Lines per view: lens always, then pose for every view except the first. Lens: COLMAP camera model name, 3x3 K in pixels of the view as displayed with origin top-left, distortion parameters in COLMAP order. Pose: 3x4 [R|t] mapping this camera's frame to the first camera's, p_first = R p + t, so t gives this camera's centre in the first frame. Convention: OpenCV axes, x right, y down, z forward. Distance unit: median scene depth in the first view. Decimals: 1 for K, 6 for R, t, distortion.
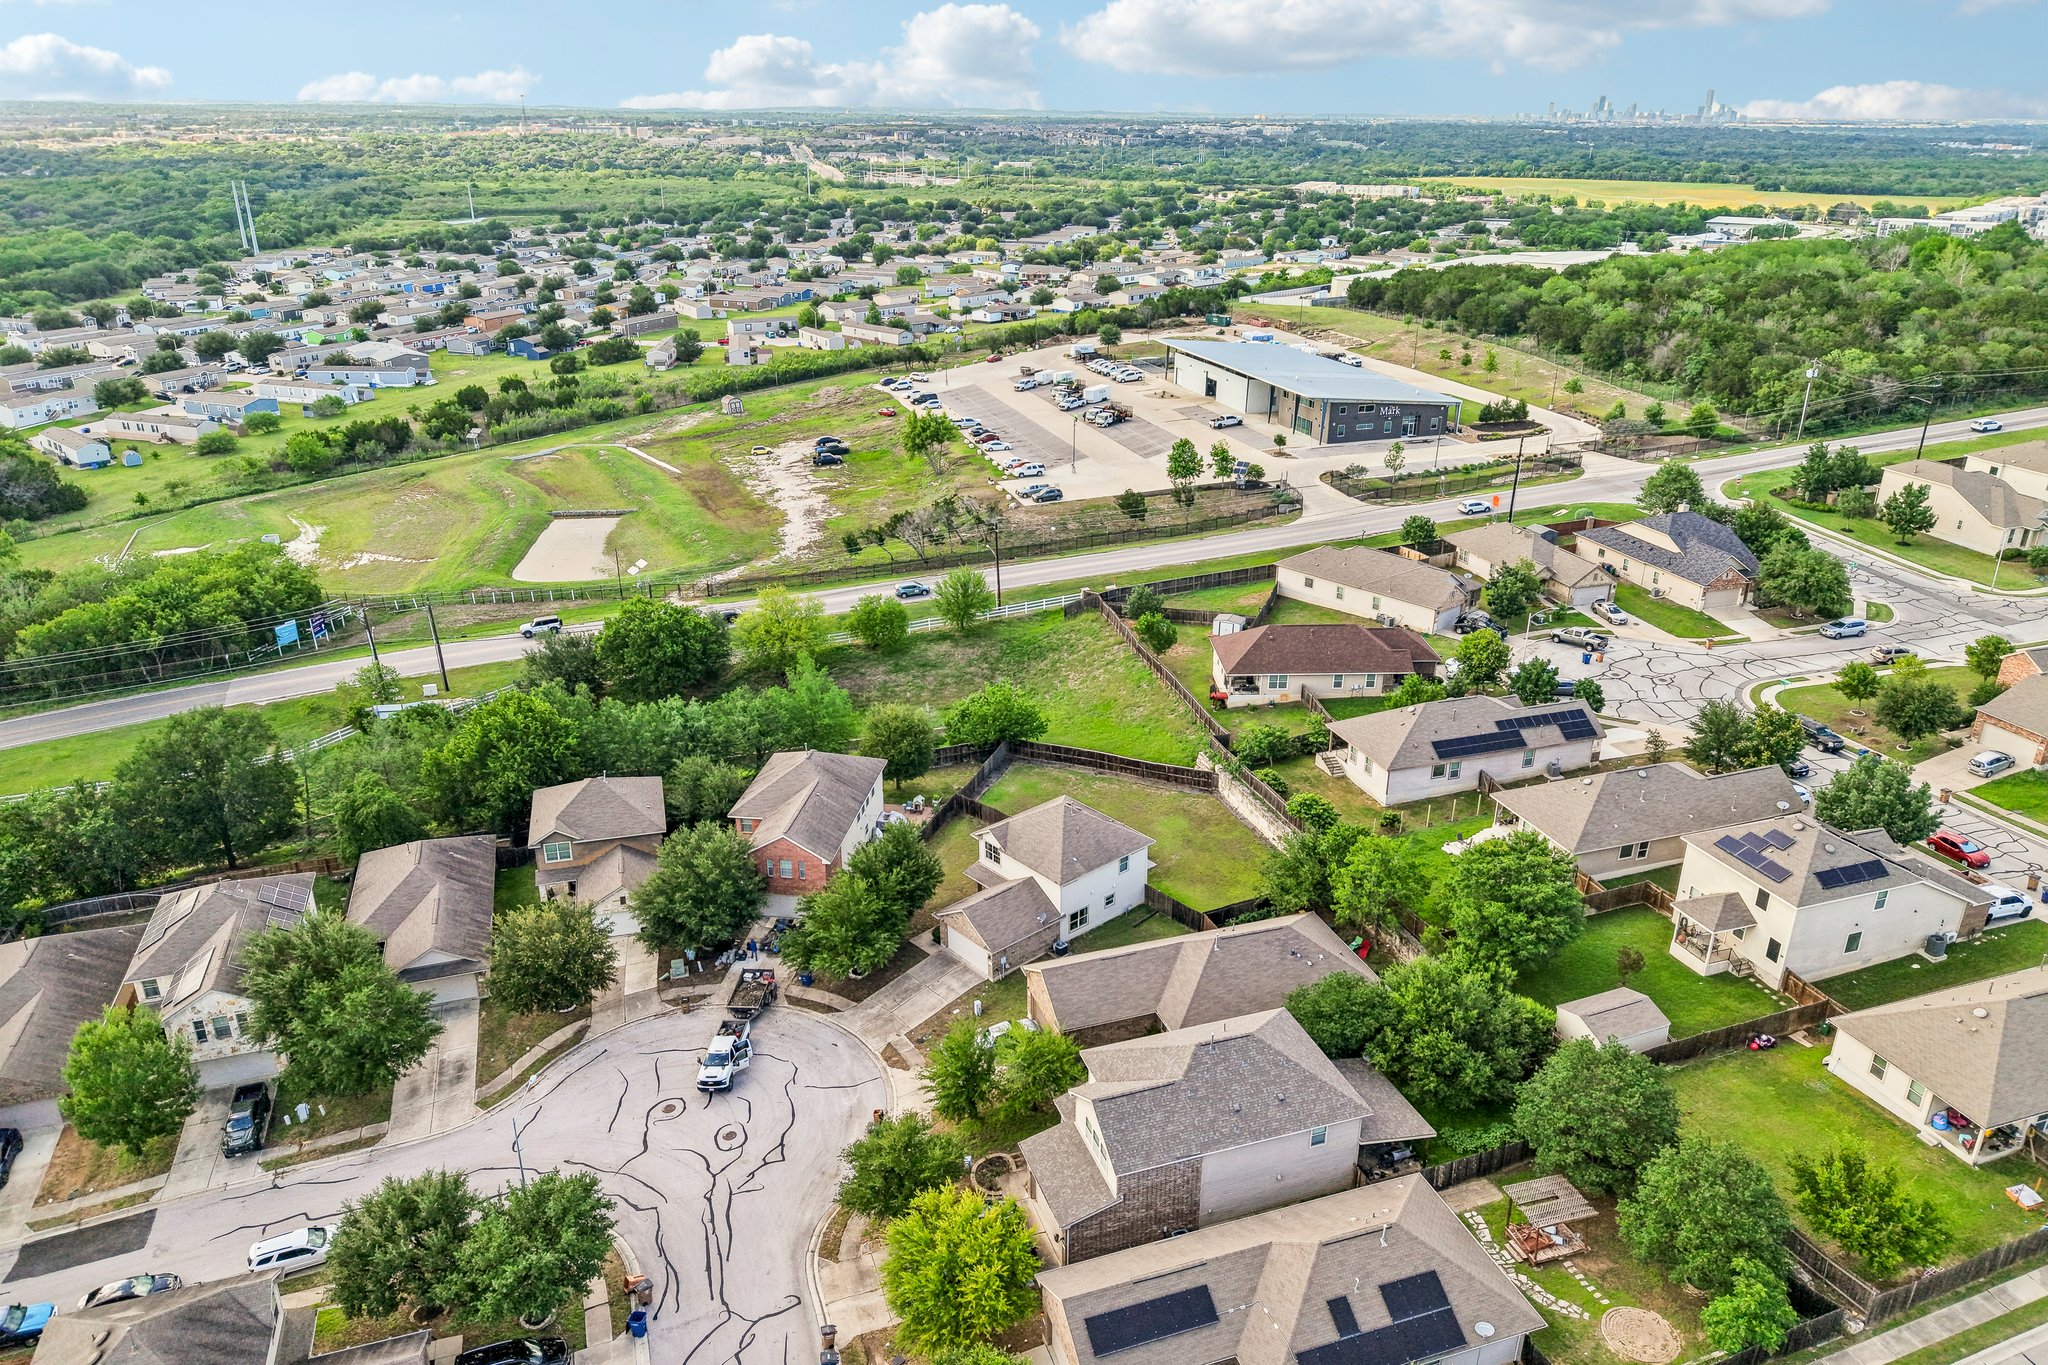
lens RADIAL K [[1360.9, 0, 1022.5], [0, 1360.9, 700.4], [0, 0, 1]] dist [0.048457, -0.063055]
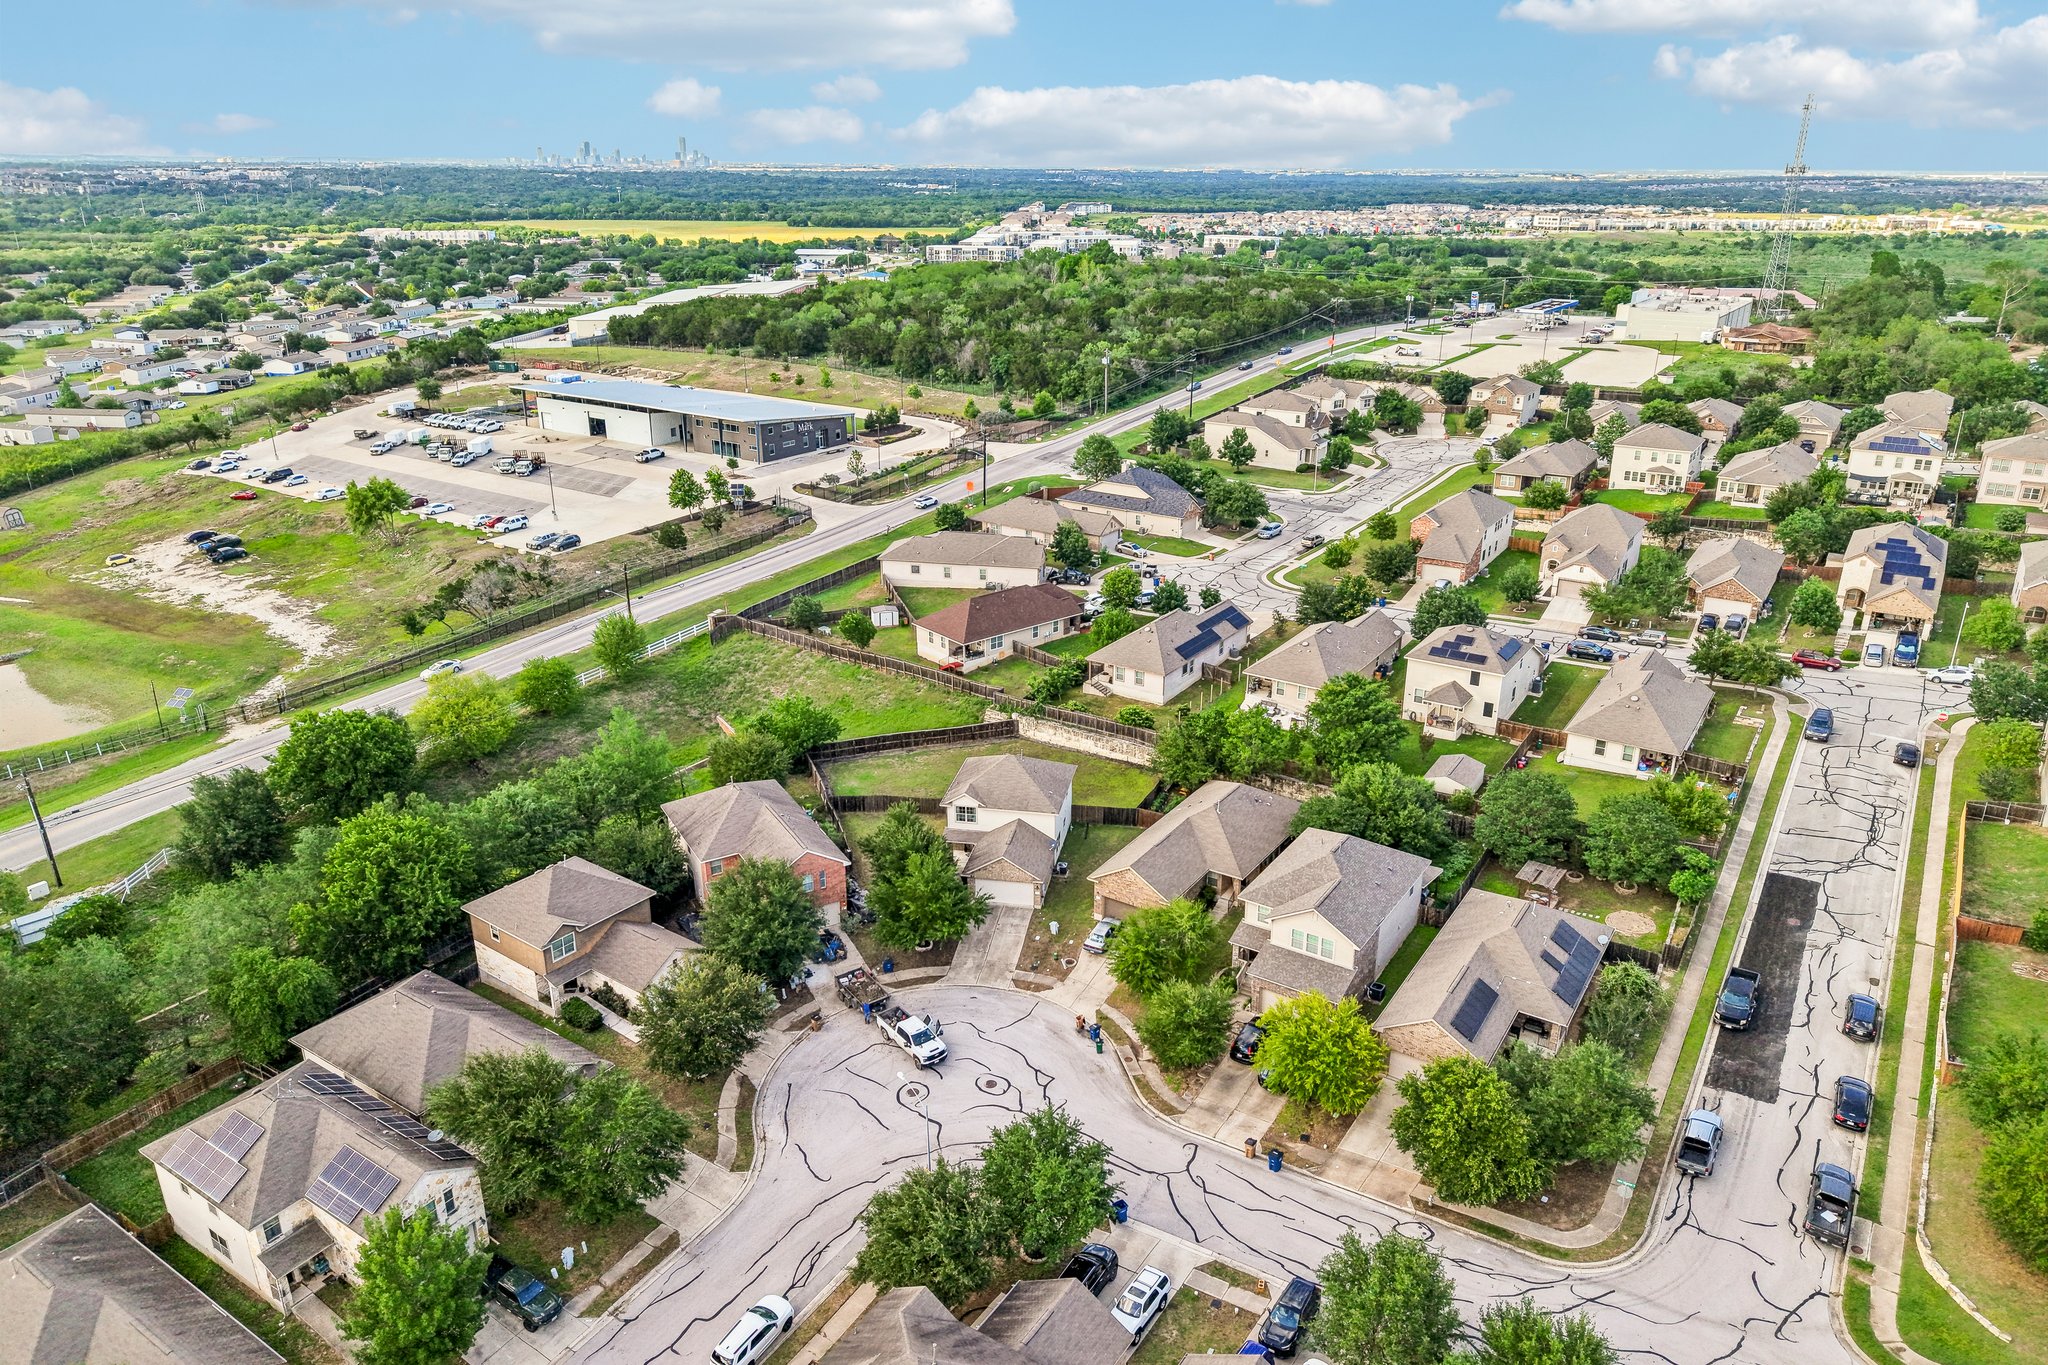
lens RADIAL K [[1360.9, 0, 1022.5], [0, 1360.9, 700.4], [0, 0, 1]] dist [0.048457, -0.063055]
pose [[0.789031, -0.226525, 0.571066, -0.438594], [0.242179, 0.968956, 0.049741, -0.016411], [-0.564605, 0.099053, 0.819396, 0.034877]]
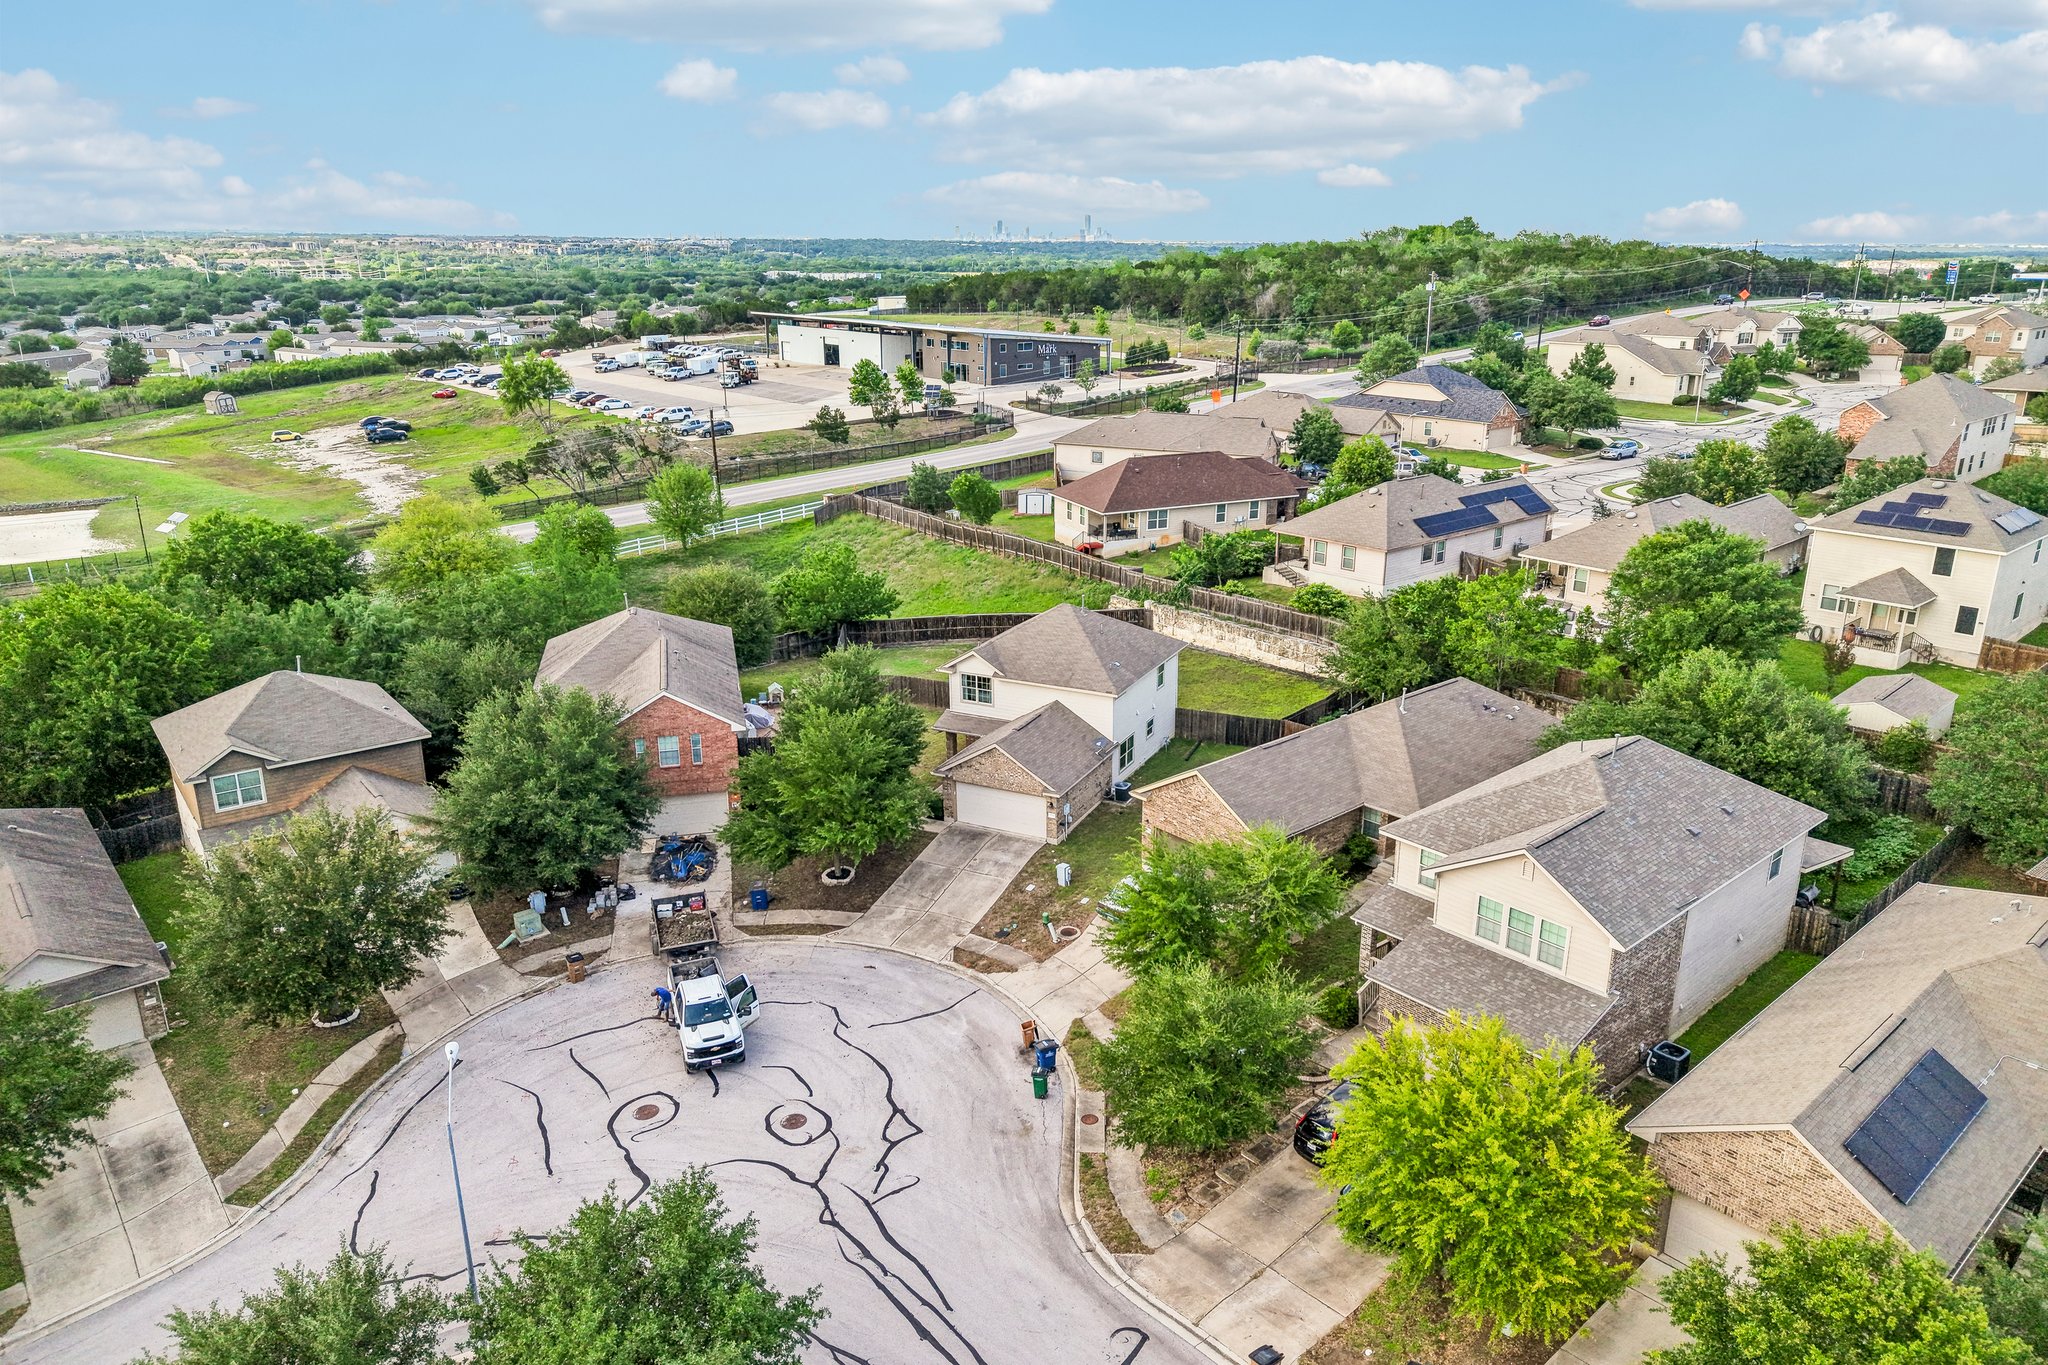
lens RADIAL K [[1360.9, 0, 1022.5], [0, 1360.9, 700.4], [0, 0, 1]] dist [0.048457, -0.063055]
pose [[0.925303, -0.123263, 0.358636, -0.177875], [0.151847, 0.987007, -0.052540, 0.114857], [-0.347500, 0.103073, 0.931998, 0.262708]]
